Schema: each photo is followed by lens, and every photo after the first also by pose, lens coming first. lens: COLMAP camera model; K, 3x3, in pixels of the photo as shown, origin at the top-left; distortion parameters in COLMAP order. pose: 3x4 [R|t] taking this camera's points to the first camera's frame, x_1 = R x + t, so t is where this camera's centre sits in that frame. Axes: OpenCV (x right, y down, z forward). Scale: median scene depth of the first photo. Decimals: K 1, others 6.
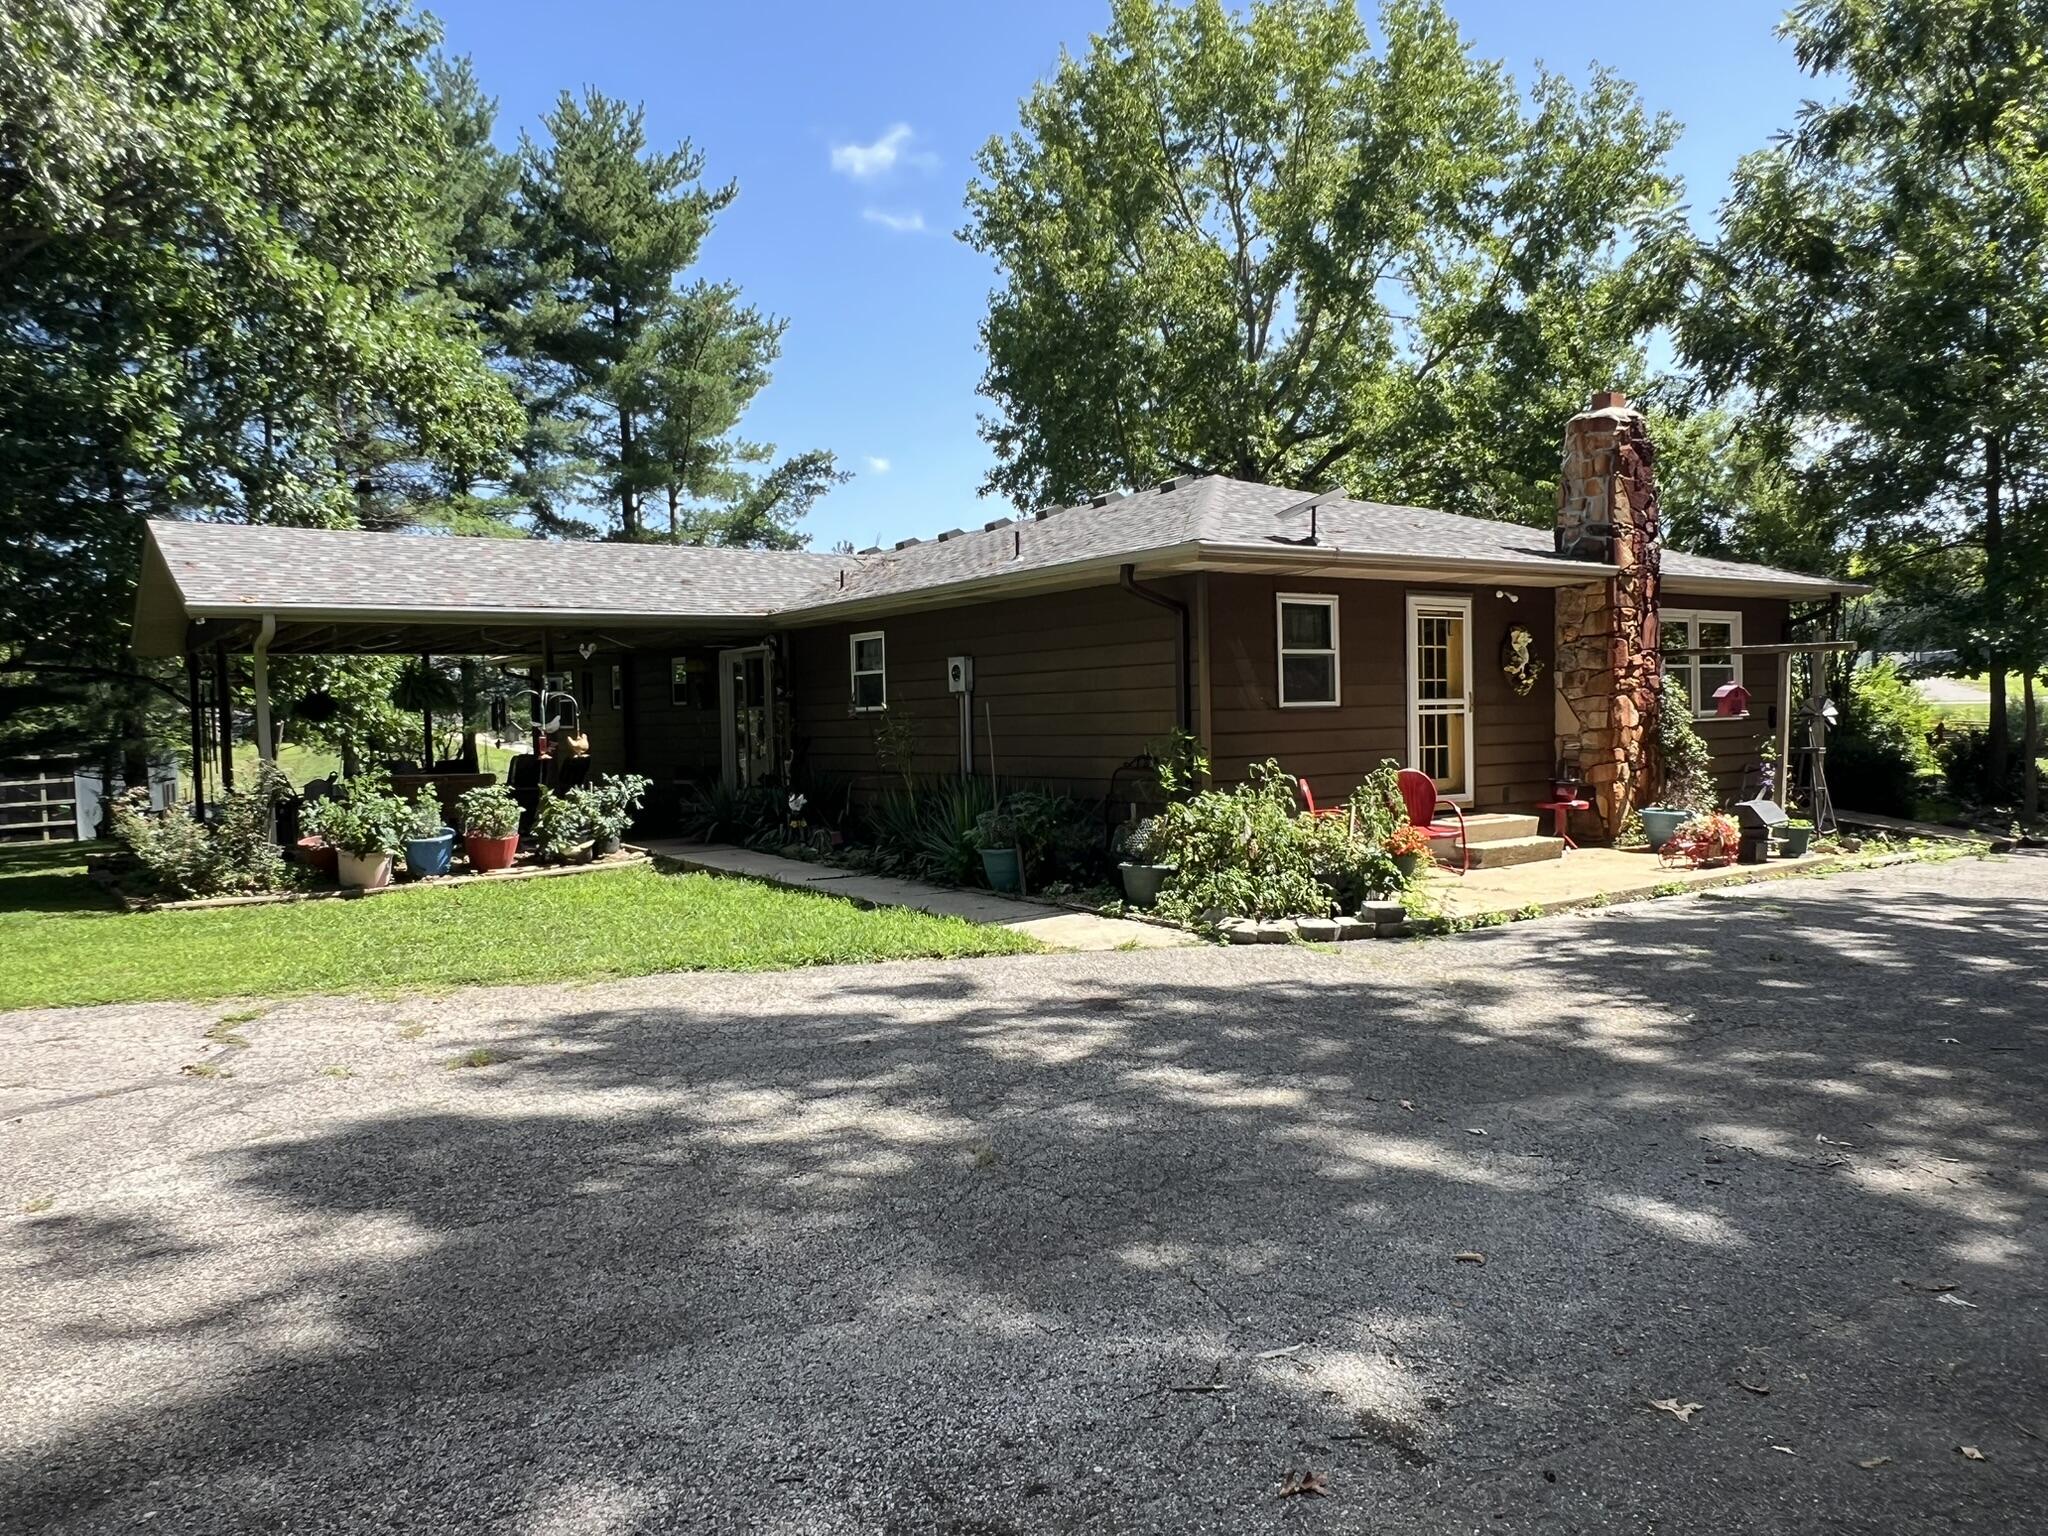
lens RADIAL K [[1397.7, 0, 1024.0], [0, 1397.7, 768.0], [0, 0, 1]] dist [-0.000146, 0.000182]
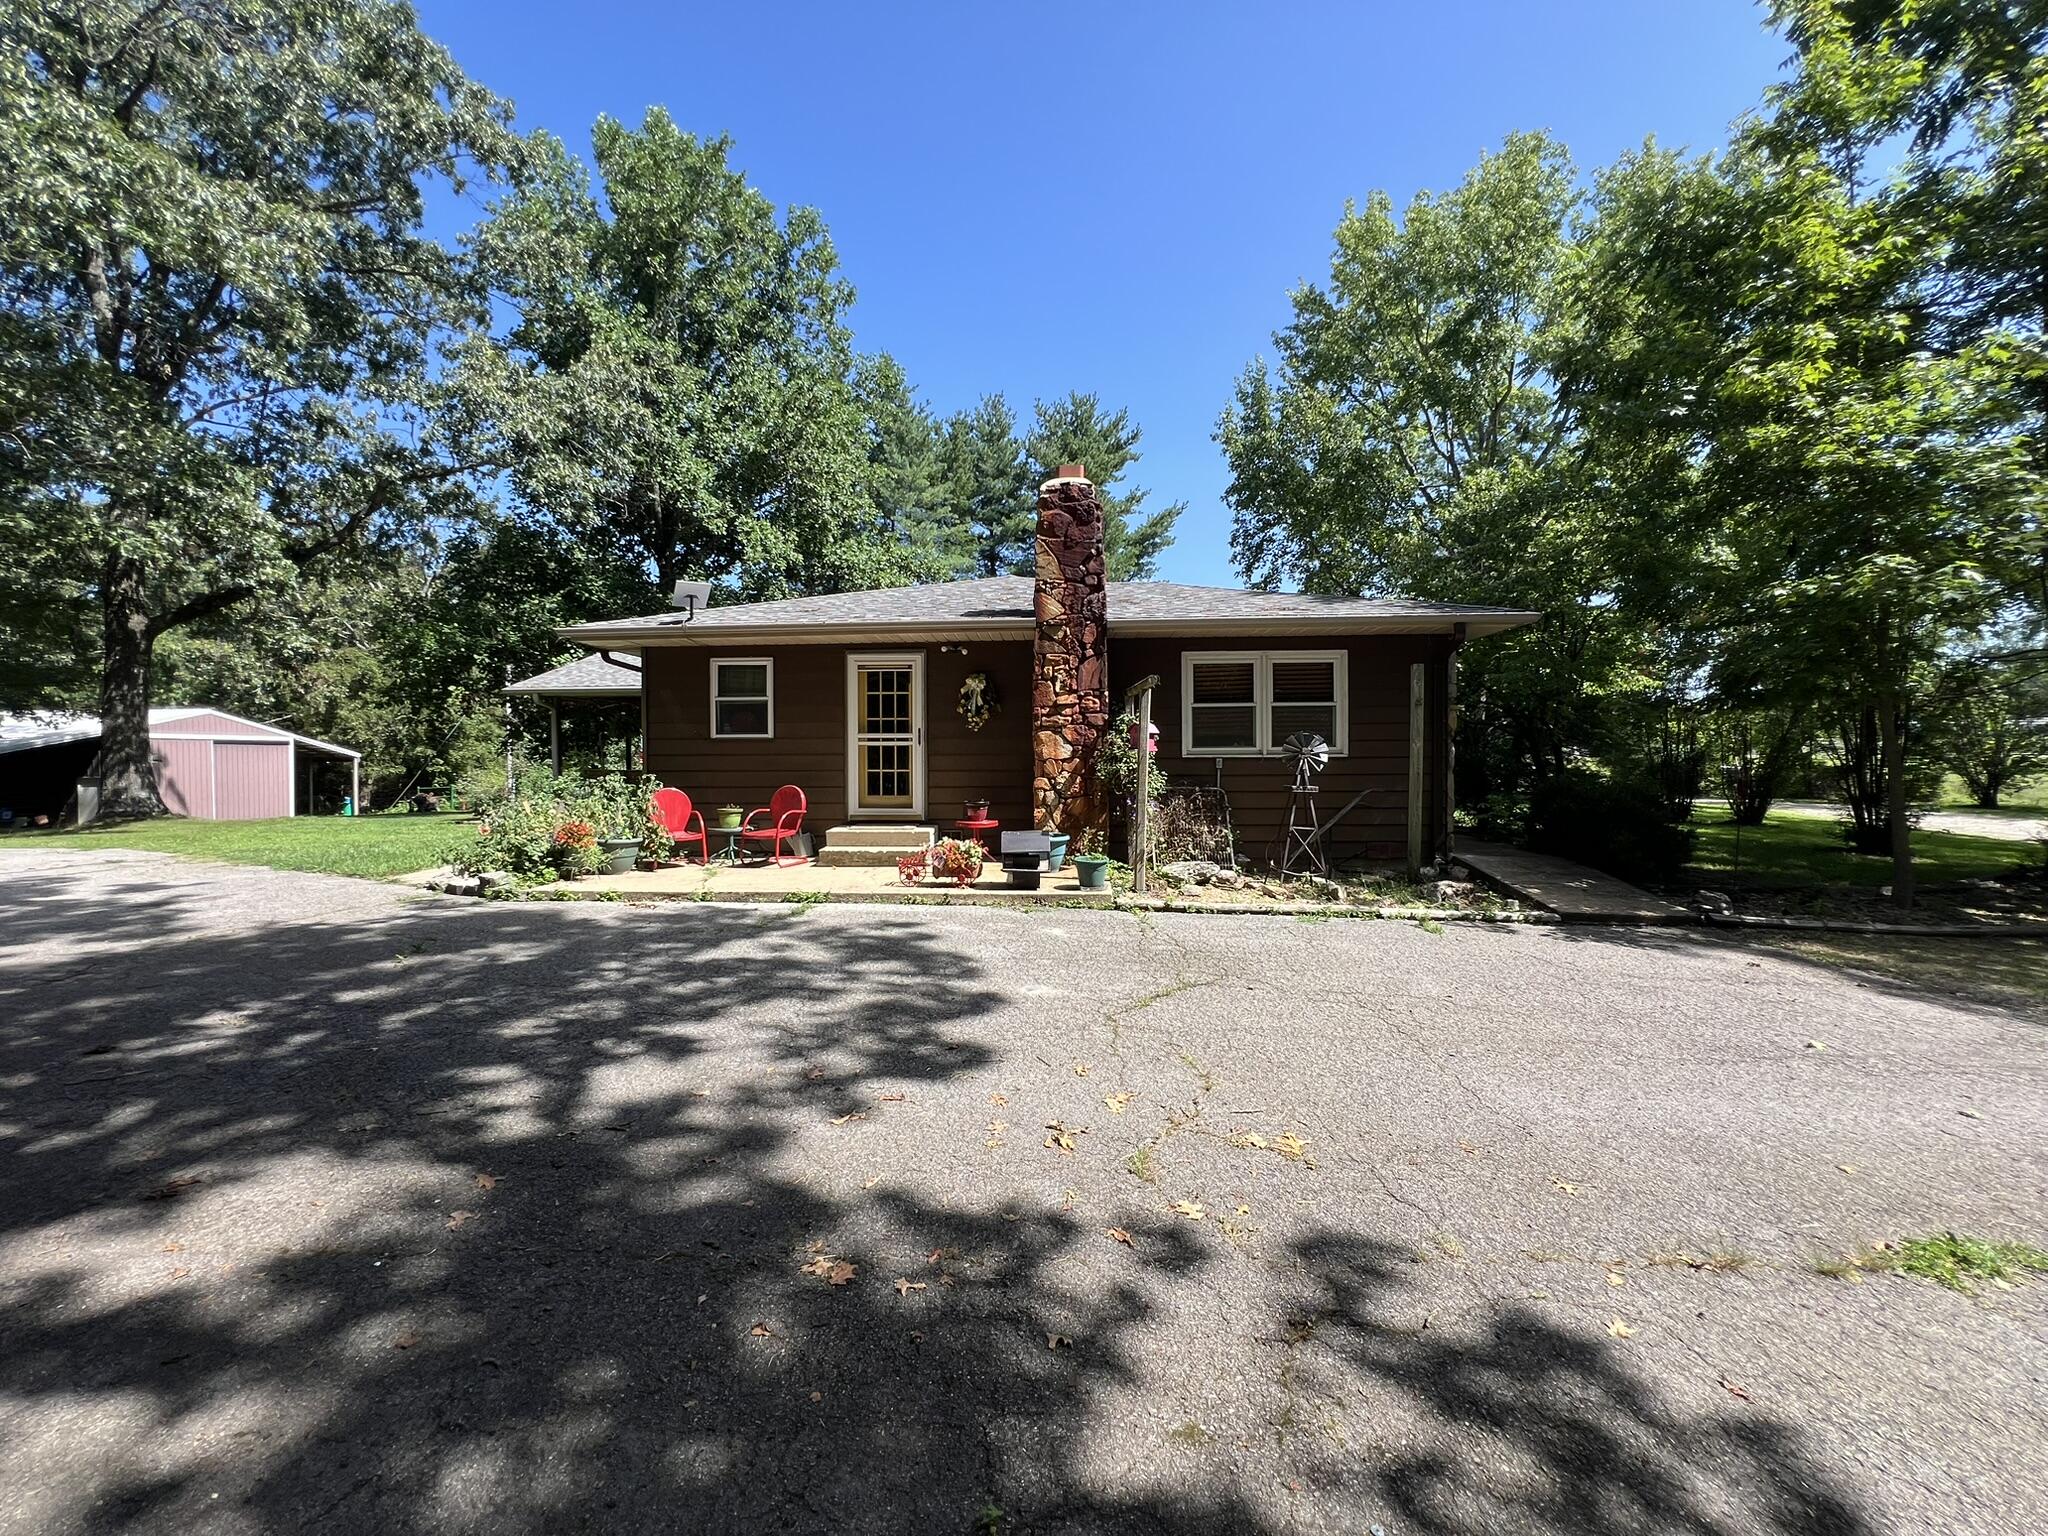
lens RADIAL K [[810.1, 0, 1024.0], [0, 810.1, 768.0], [0, 0, 1]] dist [0.000027, 0.000064]
pose [[0.784043, 0.031626, -0.619900, 0.847093], [-0.037695, 0.999284, 0.003306, -0.024466], [0.619561, 0.020775, 0.784674, 0.487452]]
